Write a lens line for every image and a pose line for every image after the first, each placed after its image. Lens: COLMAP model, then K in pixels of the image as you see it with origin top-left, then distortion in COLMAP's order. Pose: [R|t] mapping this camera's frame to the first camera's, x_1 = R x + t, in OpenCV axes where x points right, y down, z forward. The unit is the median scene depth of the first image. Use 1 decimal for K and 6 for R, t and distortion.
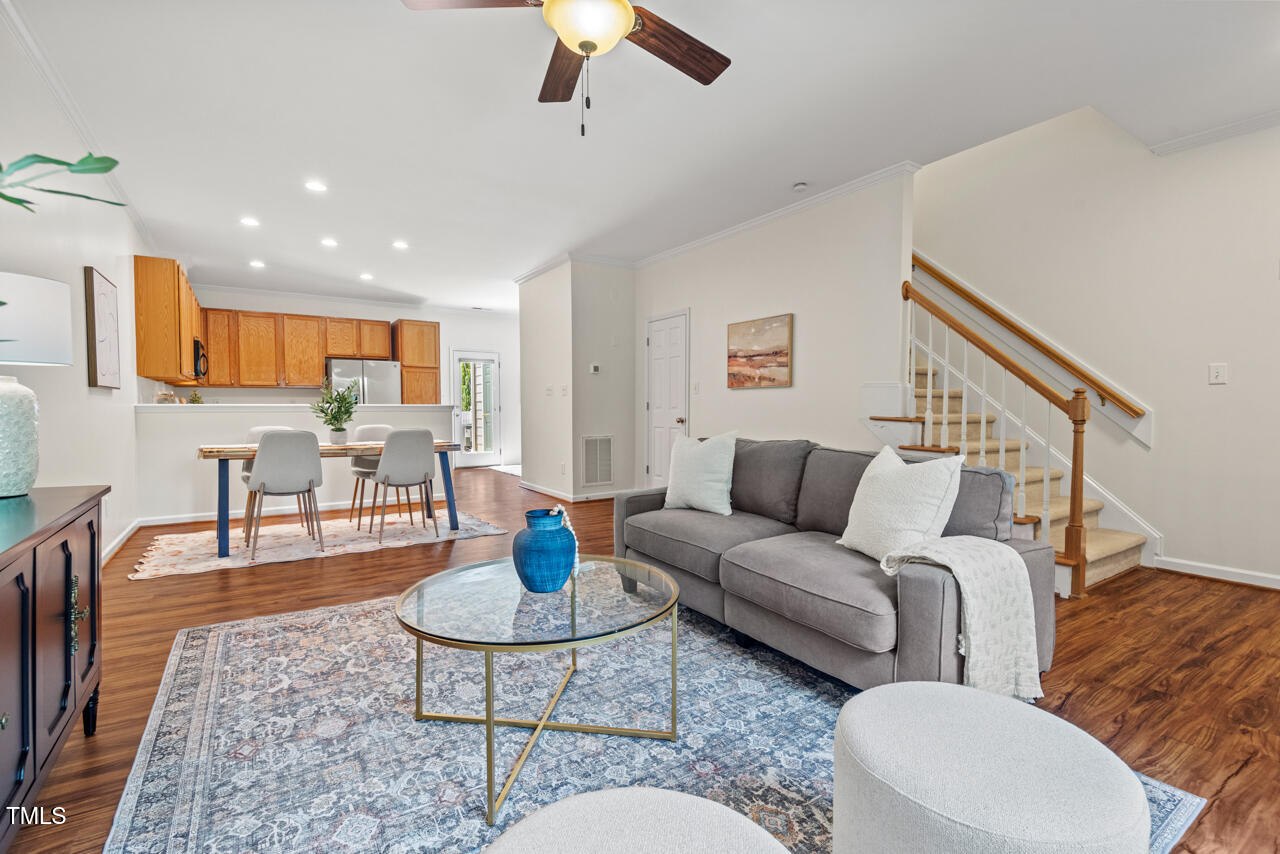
lens RADIAL K [[580.1, 0, 643.3], [0, 580.1, 421.9], [0, 0, 1]] dist [0.025514, -0.013581]
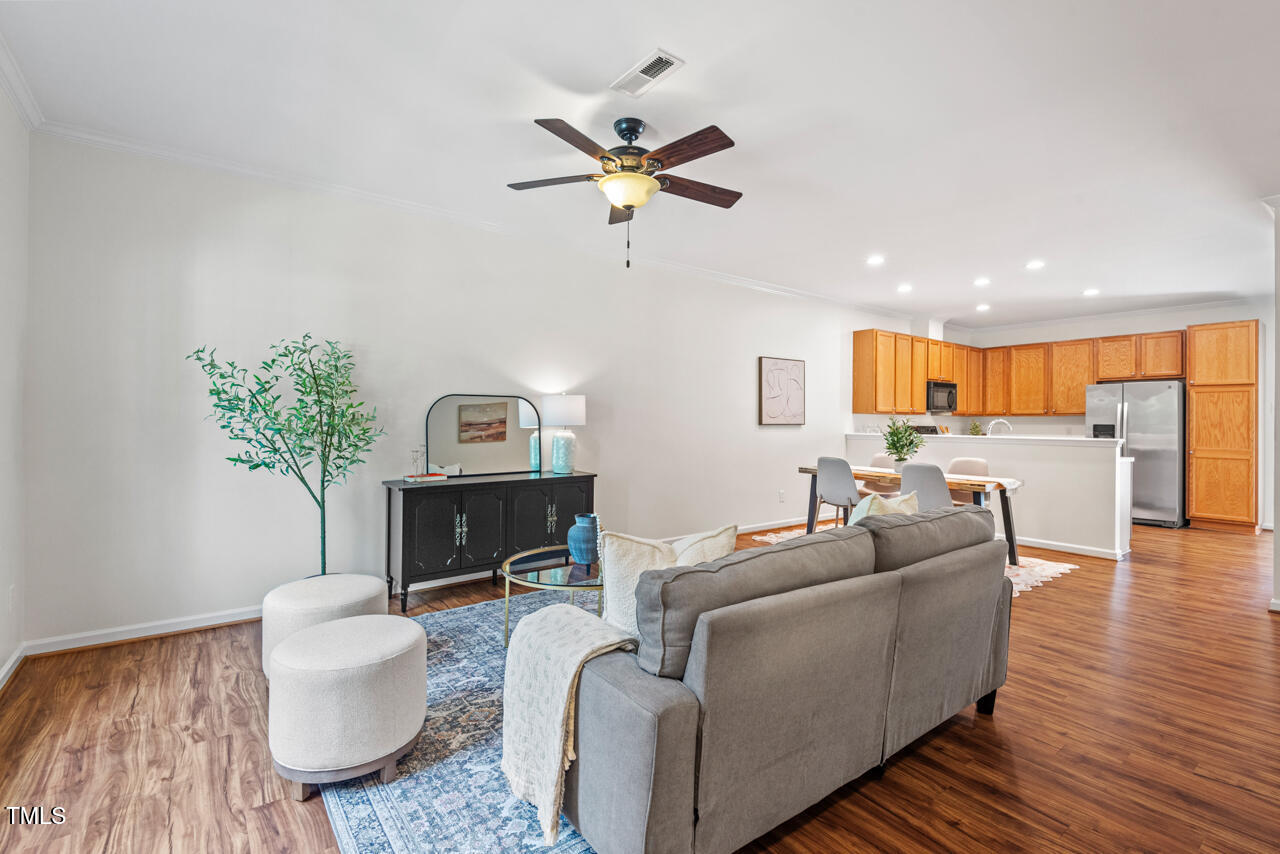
lens RADIAL K [[580.1, 0, 643.3], [0, 580.1, 416.5], [0, 0, 1]] dist [0.025514, -0.013581]
pose [[0.069312, -0.006093, -0.997576, 1.069383], [-0.032971, 0.999421, -0.008395, -0.082615], [0.997050, 0.033473, 0.069071, 0.749917]]
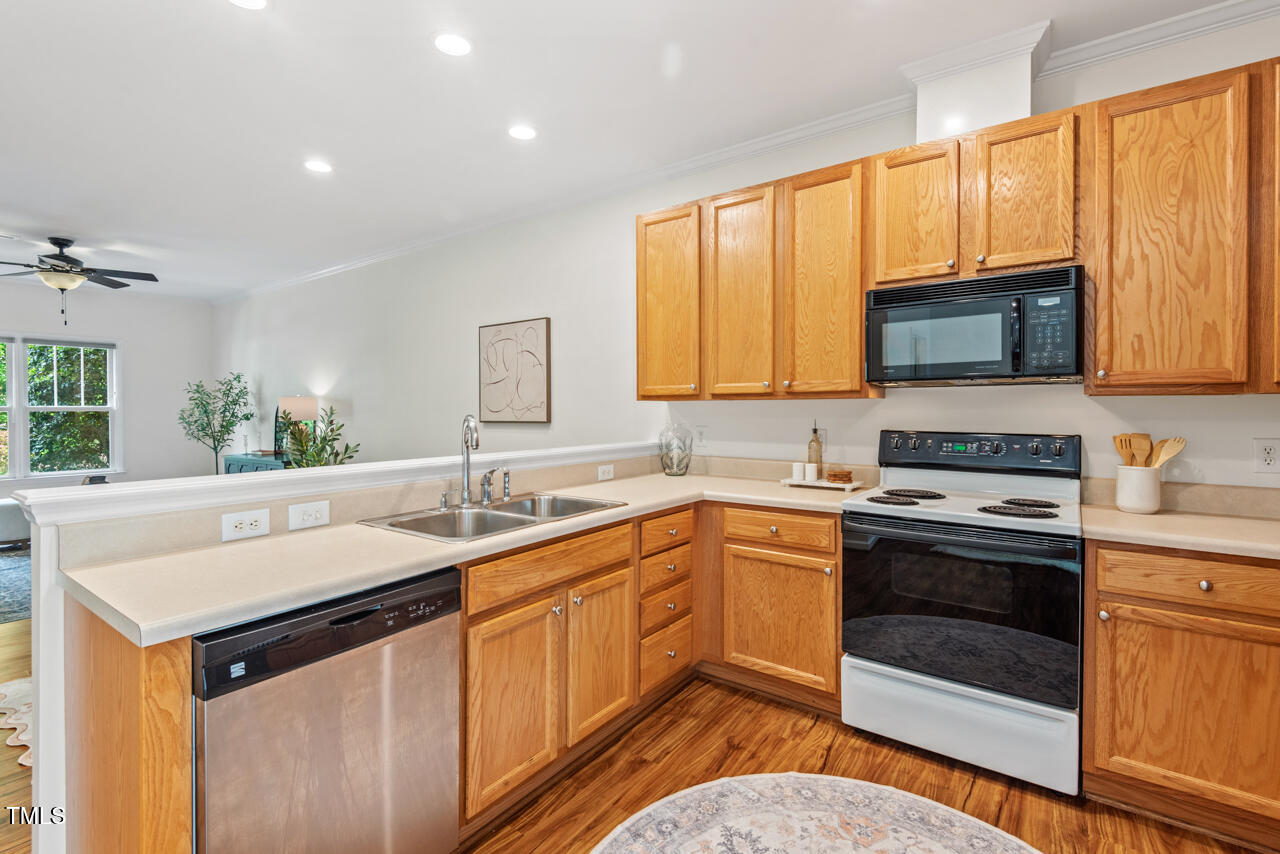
lens RADIAL K [[580.1, 0, 642.0], [0, 580.1, 409.1], [0, 0, 1]] dist [0.025514, -0.013581]
pose [[-0.938909, 0.006308, -0.344108, -1.170142], [-0.003159, 0.999632, 0.026942, -0.171781], [0.344151, 0.026383, -0.938543, 3.200509]]
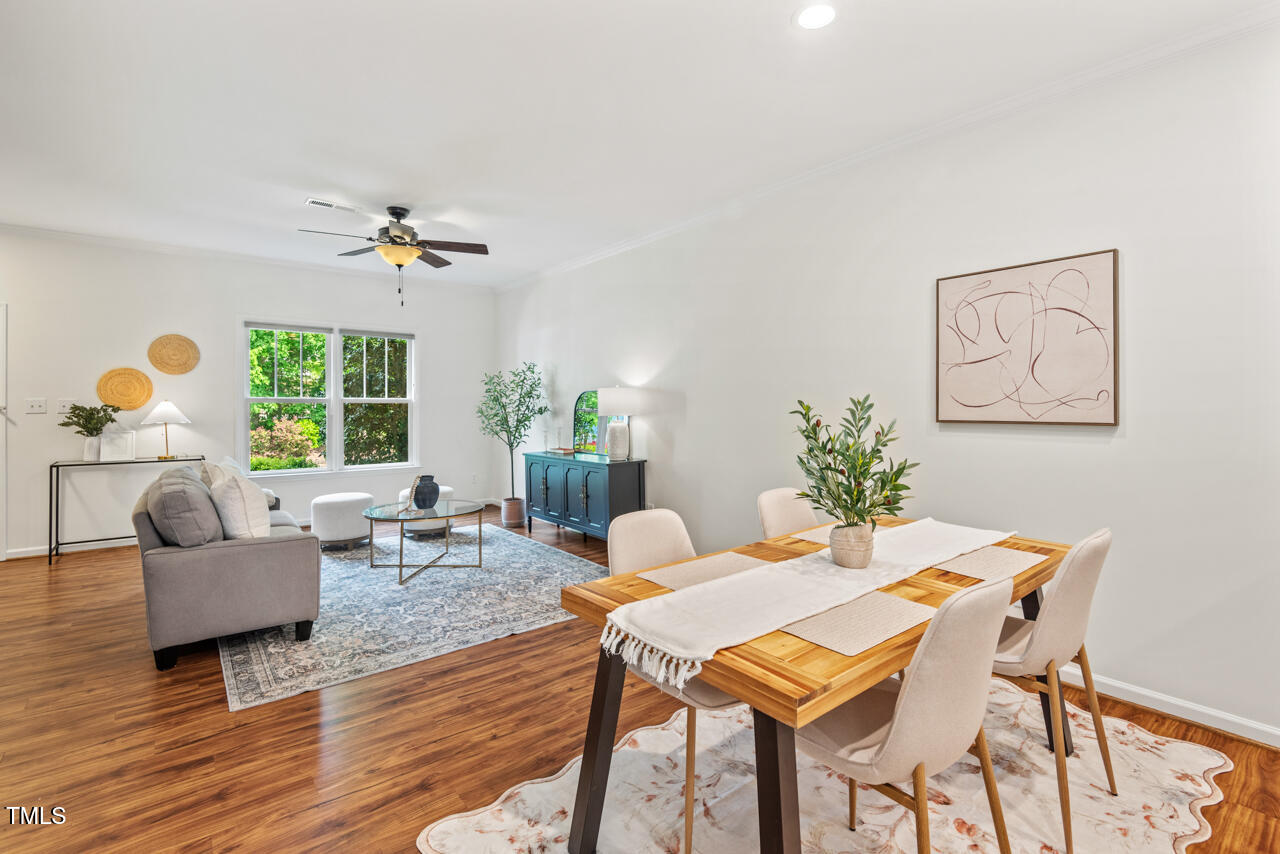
lens RADIAL K [[580.1, 0, 646.7], [0, 580.1, 414.0], [0, 0, 1]] dist [0.025514, -0.013581]
pose [[-0.996124, 0.001640, -0.087939, -0.632087], [-0.002055, 0.999119, 0.041916, -0.147832], [0.087931, 0.041935, -0.995244, 2.521198]]
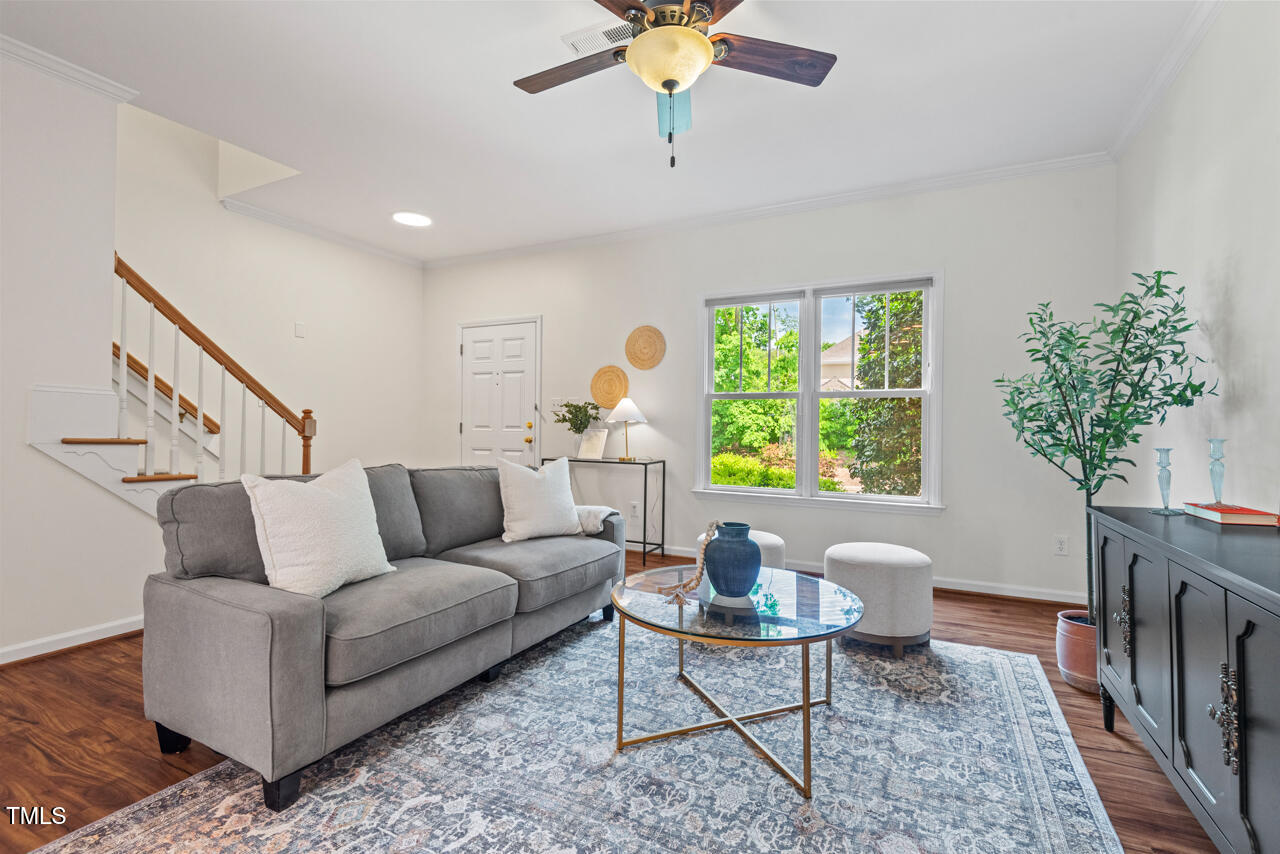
lens RADIAL K [[580.1, 0, 644.0], [0, 580.1, 424.1], [0, 0, 1]] dist [0.025514, -0.013581]
pose [[-0.495393, -0.000734, 0.868669, -0.765271], [0.012707, 0.999887, 0.008092, -0.035684], [-0.868576, 0.015047, -0.495327, 1.231084]]
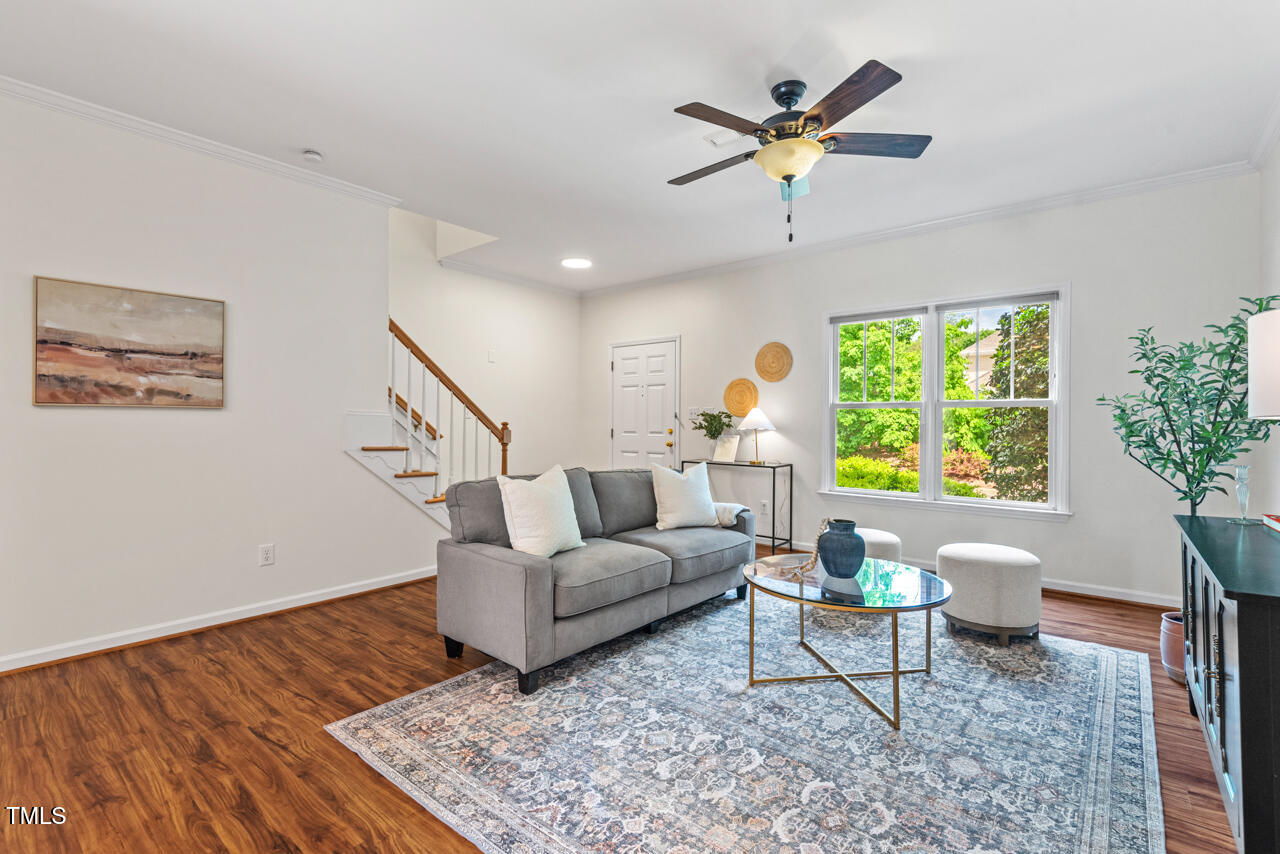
lens RADIAL K [[580.1, 0, 643.4], [0, 580.1, 422.2], [0, 0, 1]] dist [0.025514, -0.013581]
pose [[-0.288753, -0.000240, 0.957403, -1.003162], [0.019153, 0.999798, 0.006027, -0.073949], [-0.957212, 0.020077, -0.288691, 1.350043]]
